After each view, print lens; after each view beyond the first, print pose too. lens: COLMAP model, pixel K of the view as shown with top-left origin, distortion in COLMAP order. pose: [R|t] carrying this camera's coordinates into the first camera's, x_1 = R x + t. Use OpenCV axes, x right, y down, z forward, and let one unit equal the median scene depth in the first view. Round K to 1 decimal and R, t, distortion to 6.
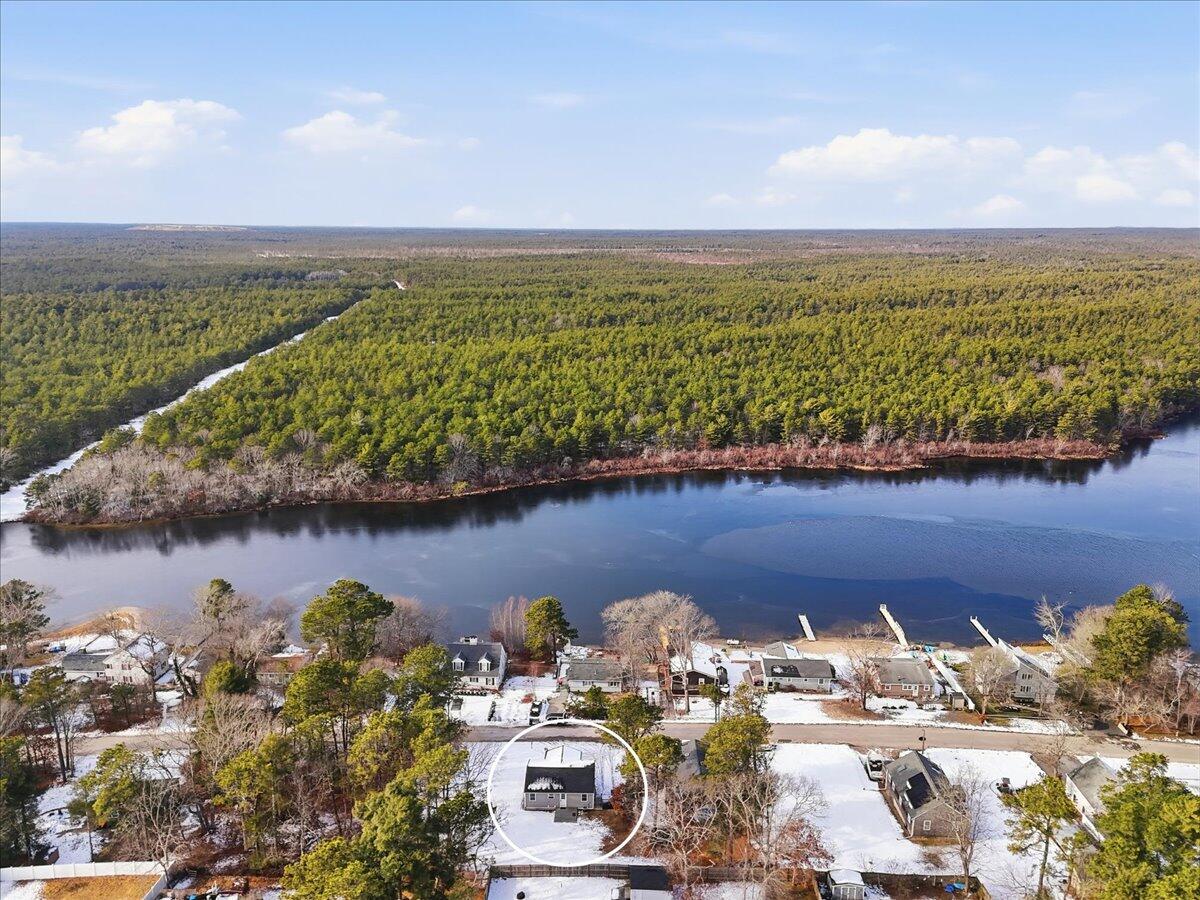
lens RADIAL K [[878.3, 0, 604.7], [0, 878.3, 444.5], [0, 0, 1]] dist [0.173924, -0.378767]
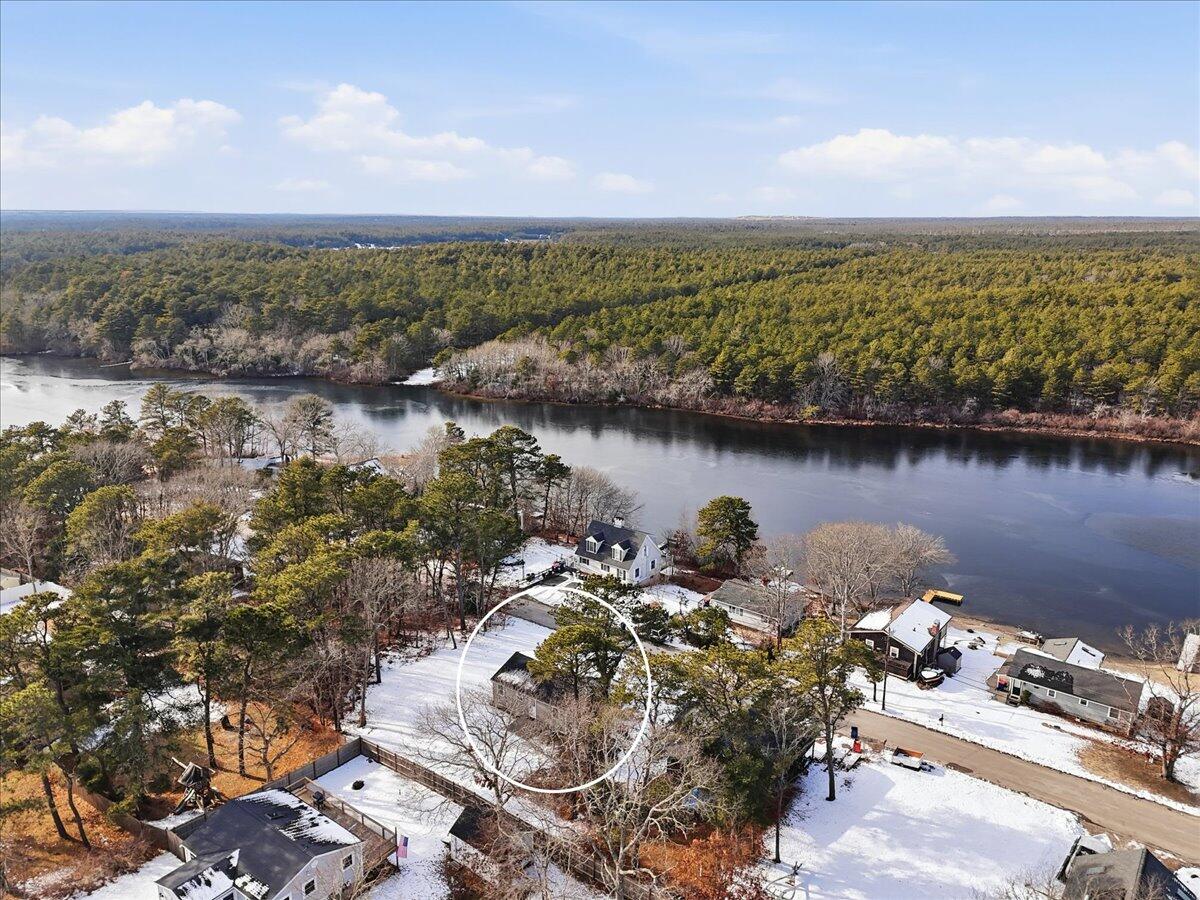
lens RADIAL K [[875.7, 0, 603.4], [0, 875.7, 450.9], [0, 0, 1]] dist [0.096548, -0.088141]
pose [[0.811225, 0.148503, -0.565563, 0.154686], [-0.142012, 0.988291, 0.055803, 0.065583], [0.567228, 0.035048, 0.822815, 0.196077]]
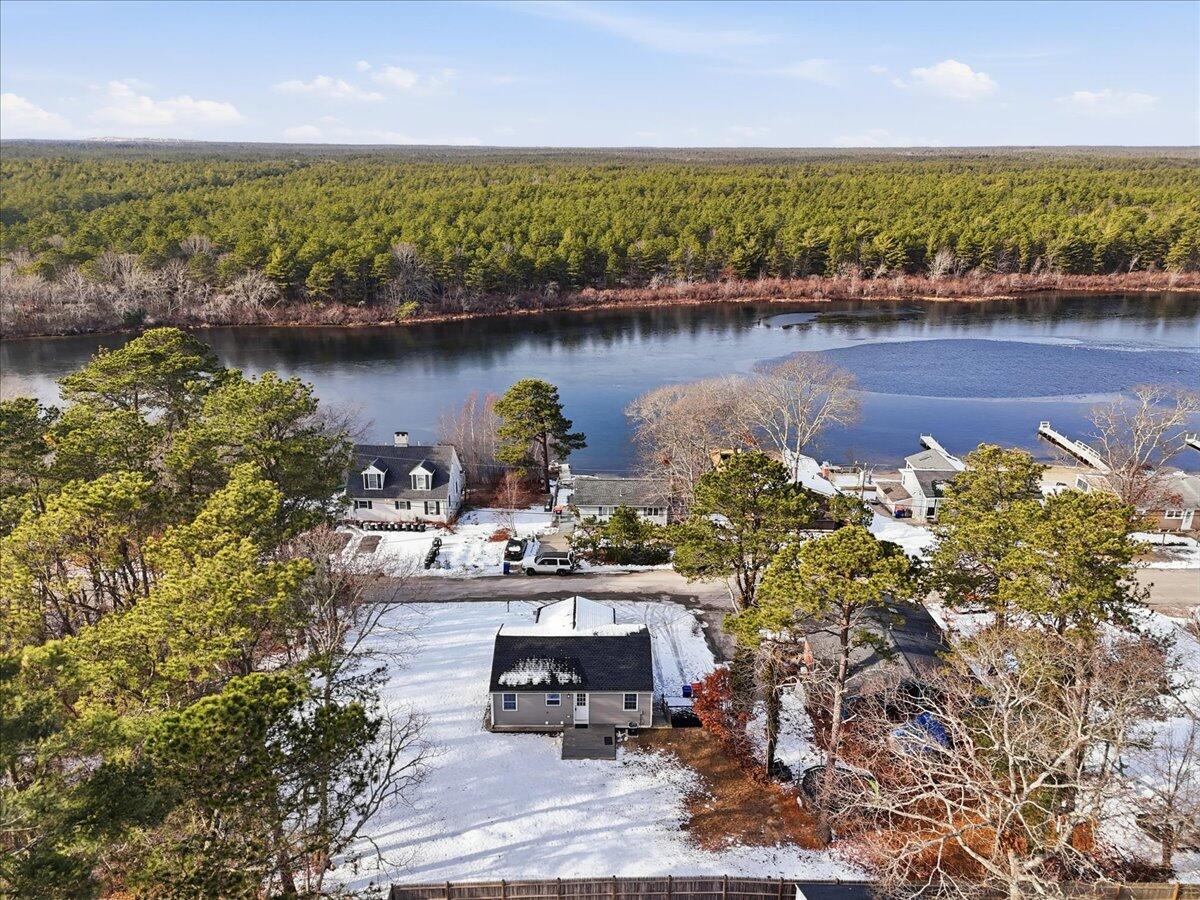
lens RADIAL K [[875.7, 0, 603.4], [0, 875.7, 450.9], [0, 0, 1]] dist [0.096548, -0.088141]
pose [[0.999696, -0.005583, 0.024026, -0.019523], [0.003521, 0.996373, 0.085021, 0.102526], [-0.024414, -0.084911, 0.996089, 0.252704]]
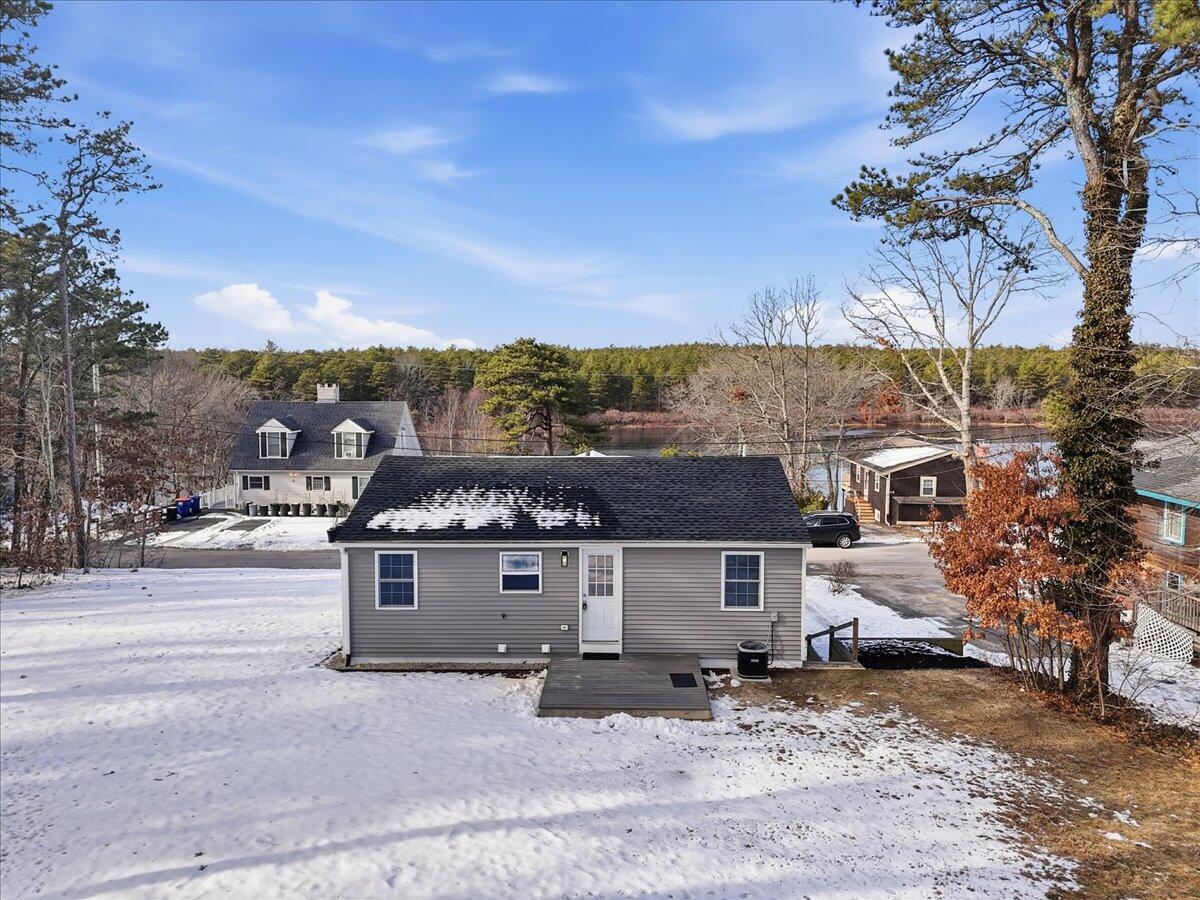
lens RADIAL K [[875.7, 0, 603.4], [0, 875.7, 450.9], [0, 0, 1]] dist [0.096548, -0.088141]
pose [[0.999985, -0.005449, -0.000867, -0.019702], [0.005248, 0.987816, -0.155539, 0.170234], [0.001704, 0.155533, 0.987829, 0.365925]]
